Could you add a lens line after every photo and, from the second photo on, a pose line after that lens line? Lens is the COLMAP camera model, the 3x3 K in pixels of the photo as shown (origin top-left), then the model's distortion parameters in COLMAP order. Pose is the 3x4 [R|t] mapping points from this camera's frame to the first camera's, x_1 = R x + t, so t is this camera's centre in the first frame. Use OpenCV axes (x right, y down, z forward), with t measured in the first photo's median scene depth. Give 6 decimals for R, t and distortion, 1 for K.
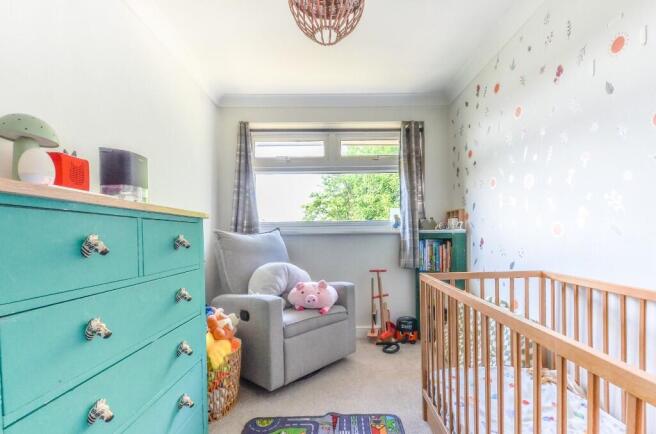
lens RADIAL K [[299.4, 0, 329.1], [0, 299.4, 243.8], [0, 0, 1]] dist [0.000696, -0.000114]
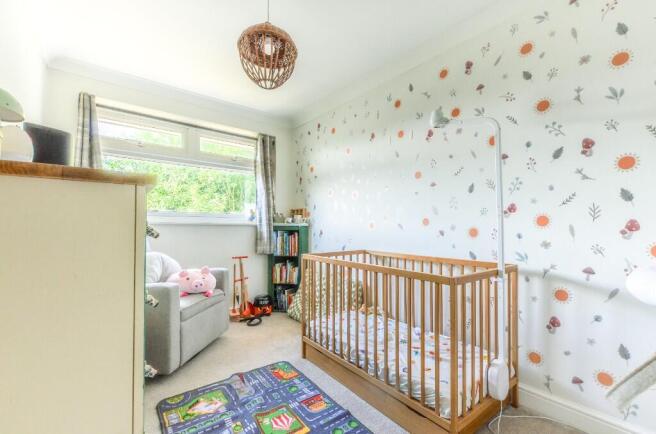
lens RADIAL K [[293.0, 0, 329.9], [0, 293.0, 225.3], [0, 0, 1]] dist [-0.002251, -0.000595]
pose [[0.791396, 0.024050, 0.610830, -0.260909], [-0.001731, 0.999310, -0.037103, 0.008013], [-0.611301, 0.028306, 0.790892, -0.108409]]
